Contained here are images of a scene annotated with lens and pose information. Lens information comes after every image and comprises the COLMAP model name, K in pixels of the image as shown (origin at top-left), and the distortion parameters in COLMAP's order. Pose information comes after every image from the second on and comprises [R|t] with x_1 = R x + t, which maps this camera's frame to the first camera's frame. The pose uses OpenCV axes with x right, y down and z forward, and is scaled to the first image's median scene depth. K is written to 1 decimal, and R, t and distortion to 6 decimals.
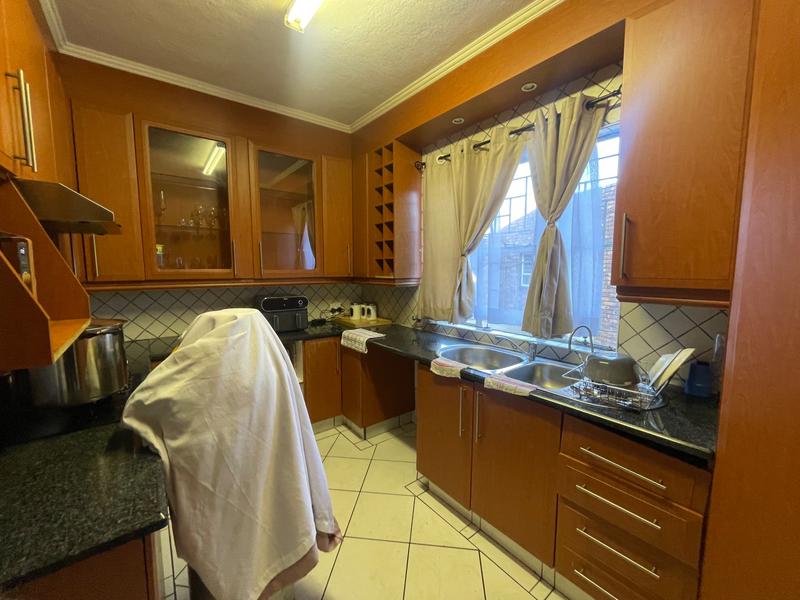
lens RADIAL K [[326.4, 0, 400.0], [0, 326.4, 300.0], [0, 0, 1]] dist [-0.000553, -0.000130]
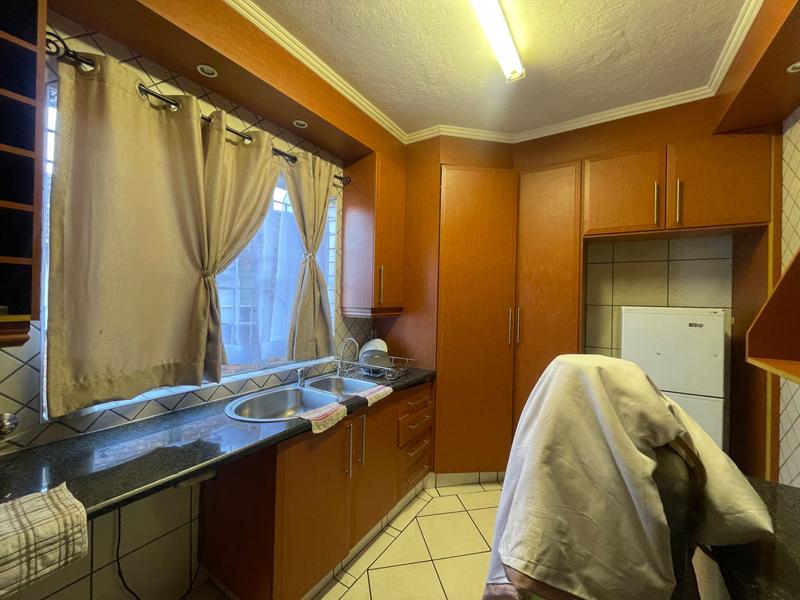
lens RADIAL K [[326.4, 0, 400.0], [0, 326.4, 300.0], [0, 0, 1]] dist [-0.000553, -0.000130]
pose [[-0.337897, -0.008370, 0.941146, -0.705154], [0.075820, 0.996468, 0.036083, -0.103939], [-0.938124, 0.083550, -0.336069, 1.100859]]
